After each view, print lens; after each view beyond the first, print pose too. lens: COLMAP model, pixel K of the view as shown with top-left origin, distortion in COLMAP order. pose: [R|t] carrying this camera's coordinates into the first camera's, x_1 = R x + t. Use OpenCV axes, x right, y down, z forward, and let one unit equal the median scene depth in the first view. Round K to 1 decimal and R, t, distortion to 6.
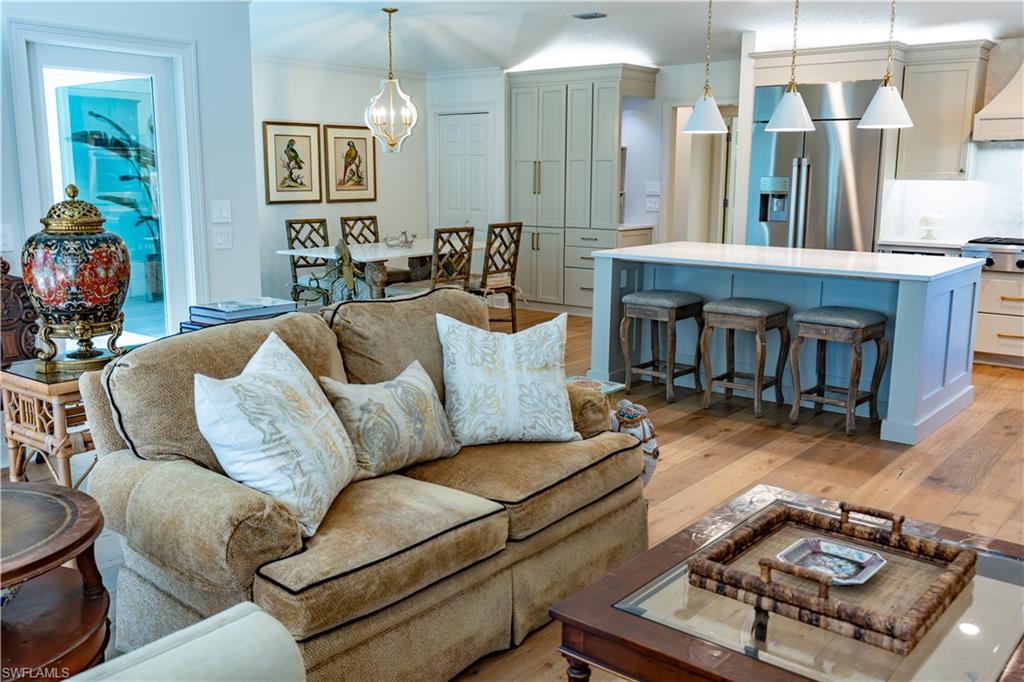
lens RADIAL K [[912.2, 0, 511.0], [0, 912.2, 338.4], [0, 0, 1]] dist [0.025275, -0.032070]
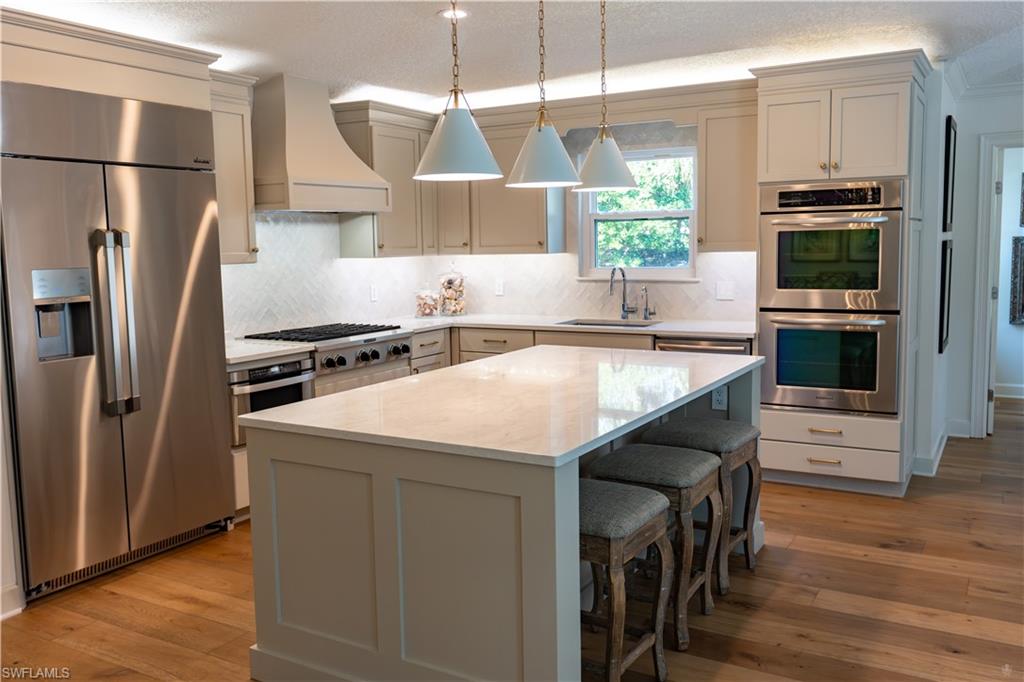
lens RADIAL K [[880.7, 0, 509.8], [0, 880.7, 330.4], [0, 0, 1]] dist [0.002338, 0.009807]
pose [[-0.151786, -0.104509, 0.982873, -0.327941], [0.196654, 0.971321, 0.133650, -0.234838], [-0.968653, 0.213572, -0.126881, 1.213527]]
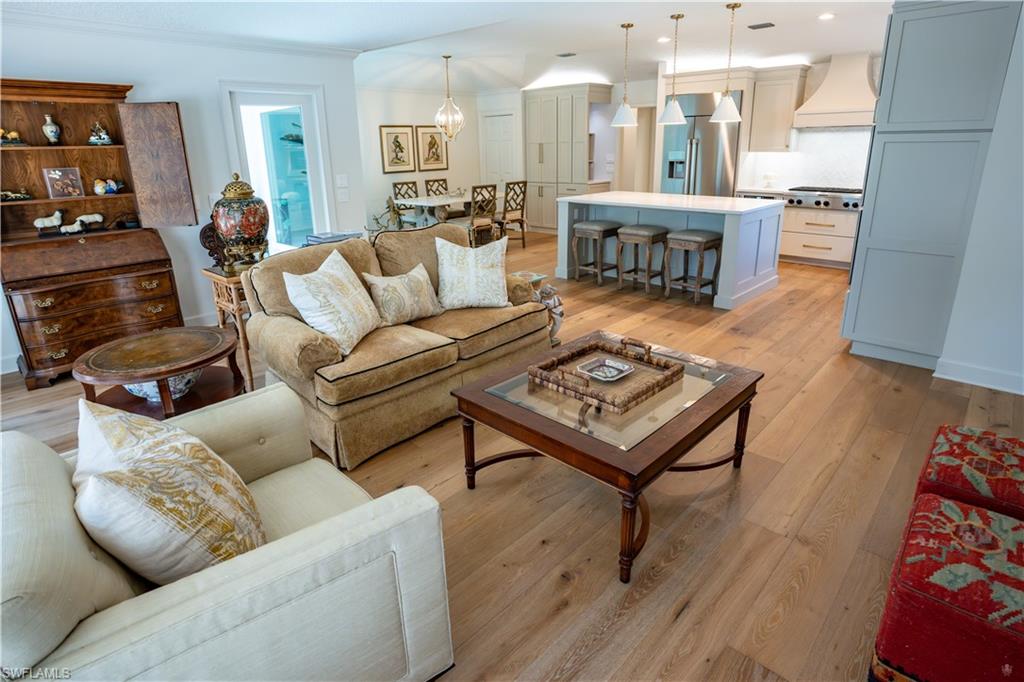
lens RADIAL K [[540.4, 0, 505.2], [0, 540.4, 313.6], [0, 0, 1]] dist [-0.051542, 0.002800]
pose [[0.995483, 0.000975, -0.094938, 0.101790], [0.010369, 0.992850, 0.118915, -0.001756], [0.094376, -0.119362, 0.988355, -0.041133]]
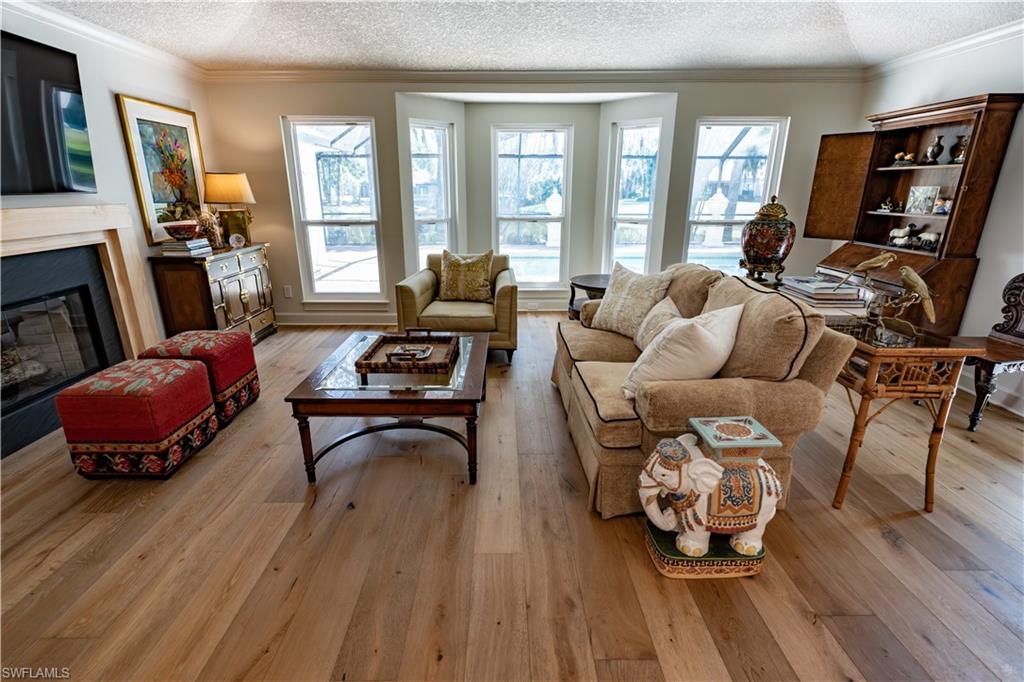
lens RADIAL K [[465.1, 0, 499.5], [0, 465.1, 335.3], [0, 0, 1]] dist [-0.004101, 0.002312]
pose [[-0.773085, 0.182057, -0.607614, 0.374831], [-0.122292, 0.897173, 0.424412, -0.145964], [0.622402, 0.402413, -0.671327, 0.803792]]
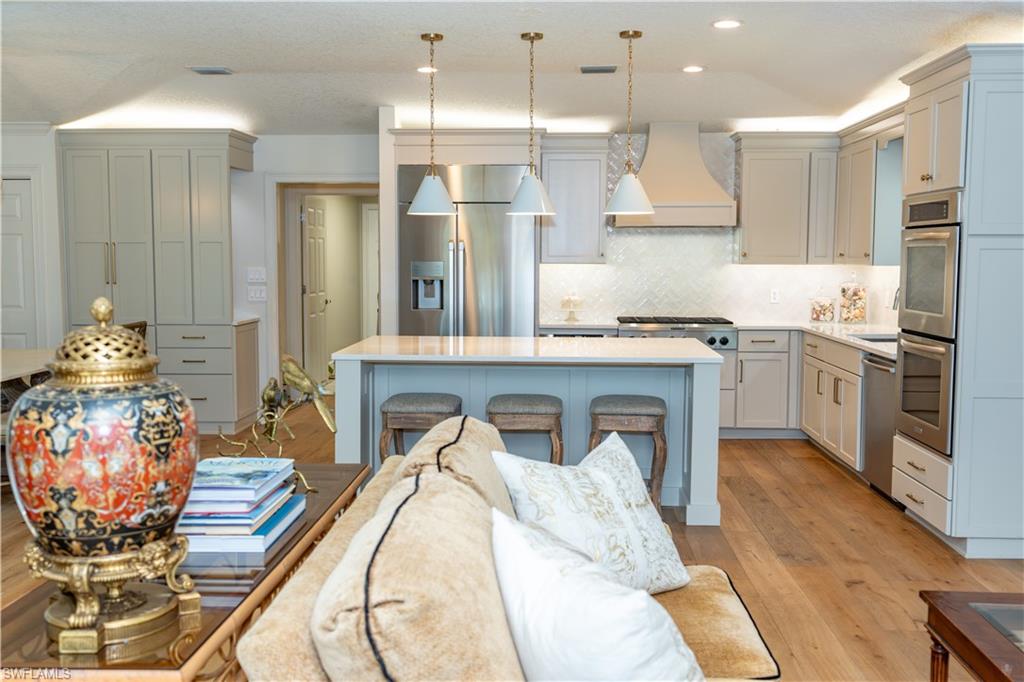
lens RADIAL K [[1000.2, 0, 511.2], [0, 1000.2, 341.4], [0, 0, 1]] dist [0.007023, 0.000000]
pose [[0.807649, -0.055061, 0.587087, -0.354781], [0.107636, 0.992669, -0.054974, -0.045624], [-0.579756, 0.107591, 0.807655, 0.204498]]
